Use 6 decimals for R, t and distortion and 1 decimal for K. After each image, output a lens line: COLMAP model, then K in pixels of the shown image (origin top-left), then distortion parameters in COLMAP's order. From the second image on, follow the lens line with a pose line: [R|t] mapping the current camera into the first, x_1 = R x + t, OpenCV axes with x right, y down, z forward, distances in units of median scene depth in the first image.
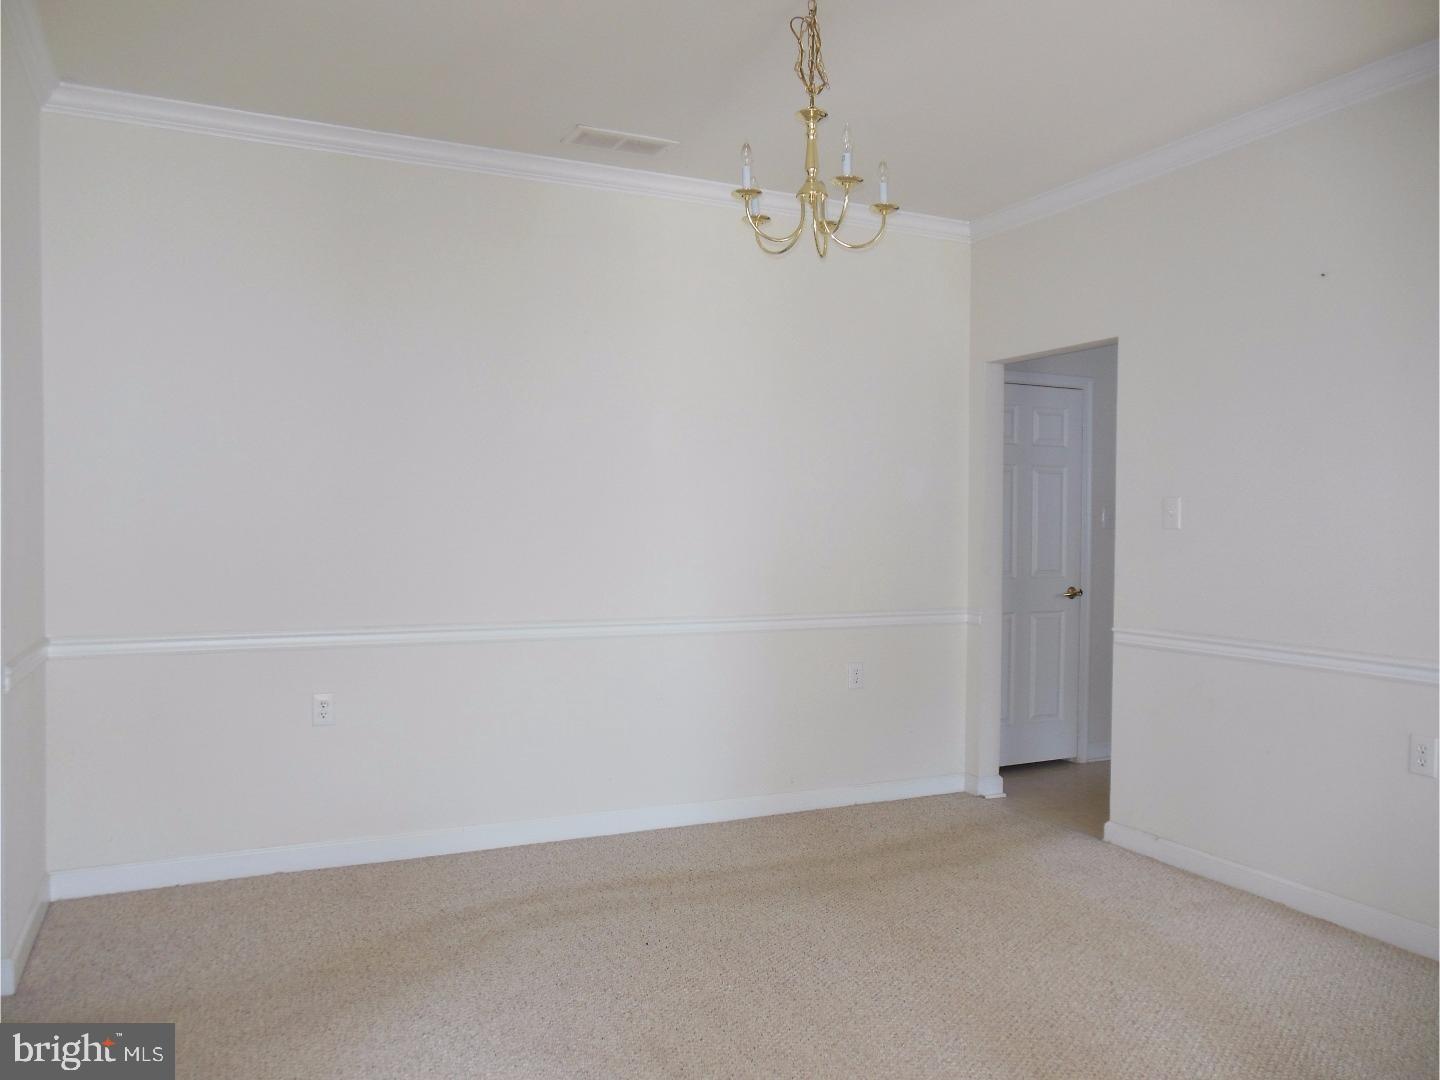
lens RADIAL K [[1107.8, 0, 720.0], [0, 1107.8, 540.0], [0, 0, 1]] dist [-0.007537, 0.002416]
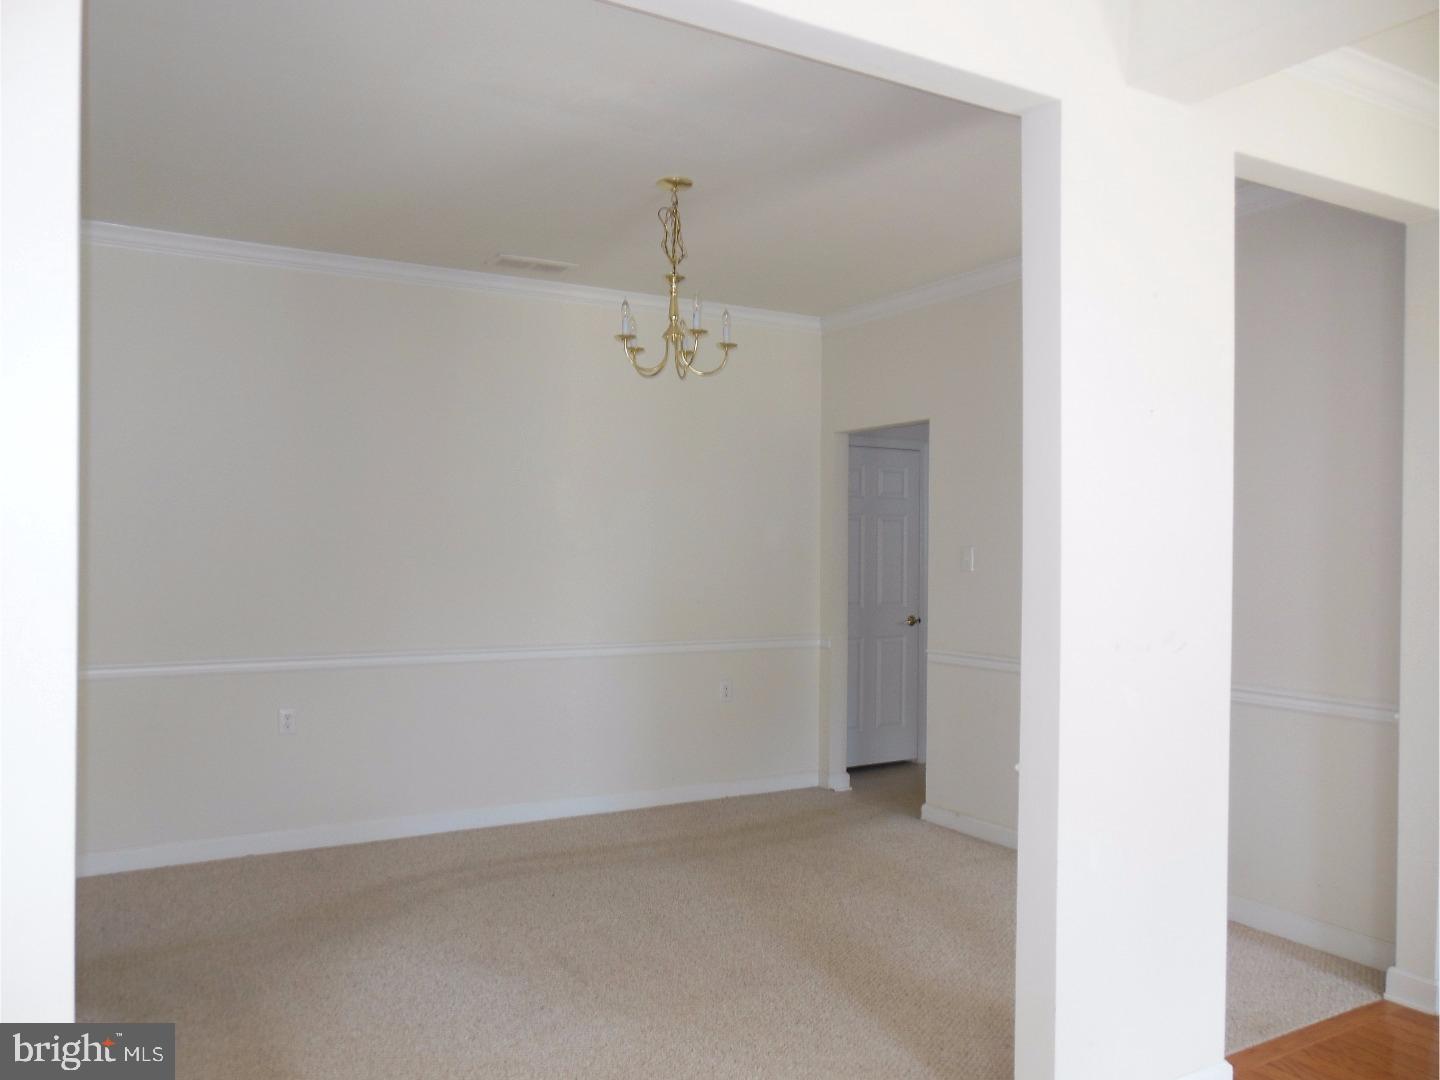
lens RADIAL K [[1064.8, 0, 720.0], [0, 1064.8, 540.0], [0, 0, 1]] dist [-0.079250, 0.067358]
pose [[0.995989, -0.000117, 0.089479, 0.015411], [0.002572, 0.999623, -0.027328, -0.015286], [-0.089442, 0.027448, 0.995614, -0.217731]]
